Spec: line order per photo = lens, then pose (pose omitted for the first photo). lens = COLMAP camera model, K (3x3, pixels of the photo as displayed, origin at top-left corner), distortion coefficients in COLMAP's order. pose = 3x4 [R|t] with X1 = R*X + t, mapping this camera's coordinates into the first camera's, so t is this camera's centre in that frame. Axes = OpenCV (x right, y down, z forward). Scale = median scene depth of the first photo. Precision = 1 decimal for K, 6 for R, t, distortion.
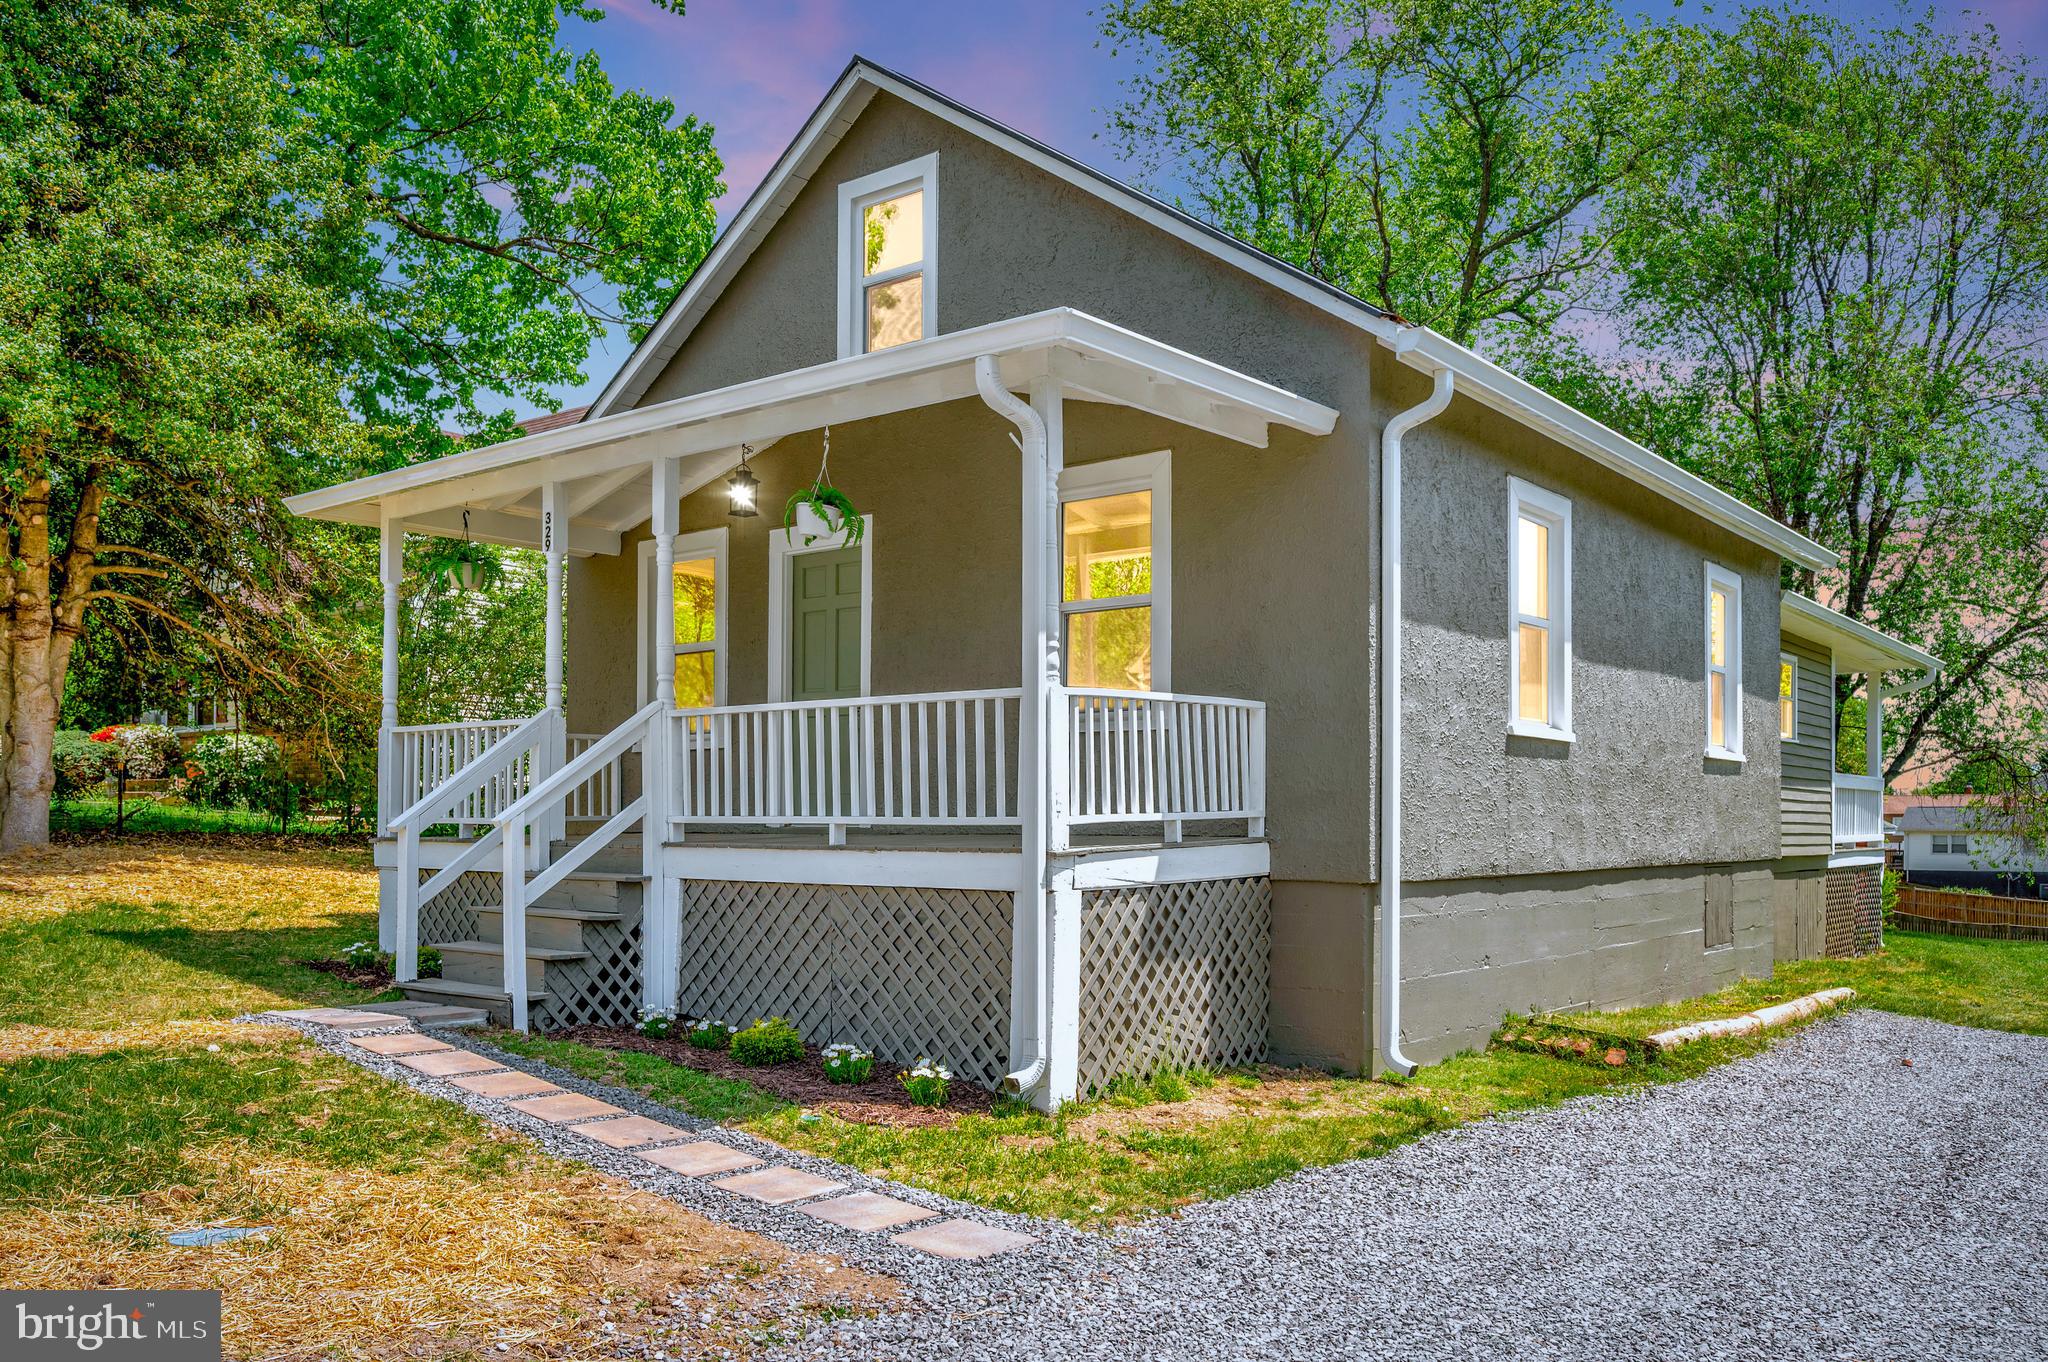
lens RADIAL K [[1669.1, 0, 1011.5], [0, 1669.1, 765.7], [0, 0, 1]] dist [0.010983, -0.046334]
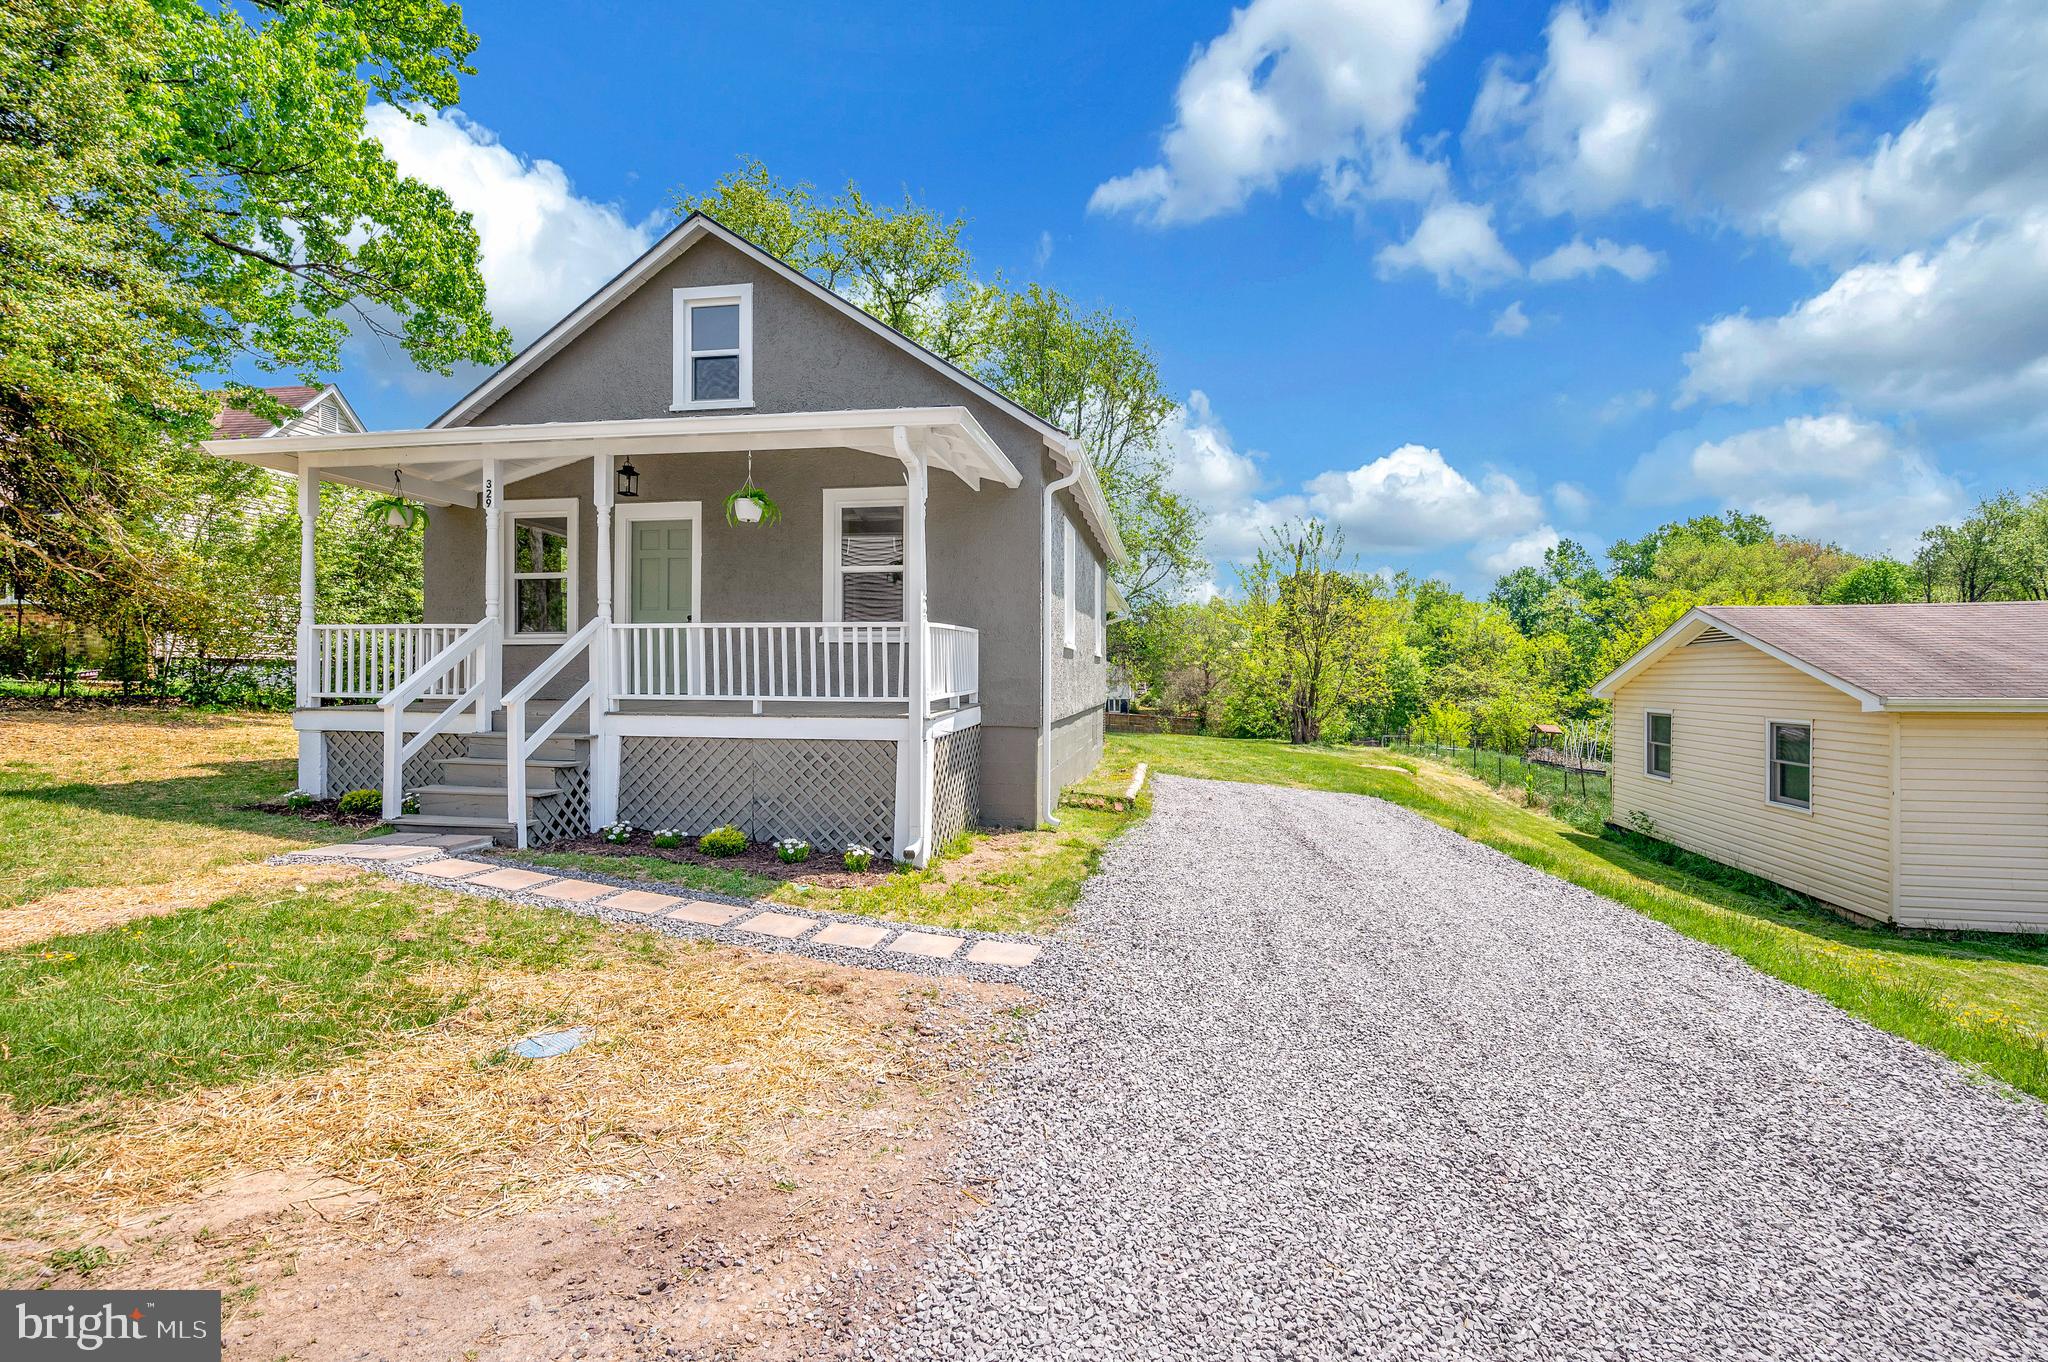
lens RADIAL K [[878.1, 0, 1031.4], [0, 878.1, 665.5], [0, 0, 1]] dist [0.015845, -0.010665]
pose [[0.867941, 0.006372, 0.496626, -0.276518], [-0.018319, 0.999648, 0.019190, -0.018634], [-0.496329, -0.025754, 0.867752, 0.127410]]
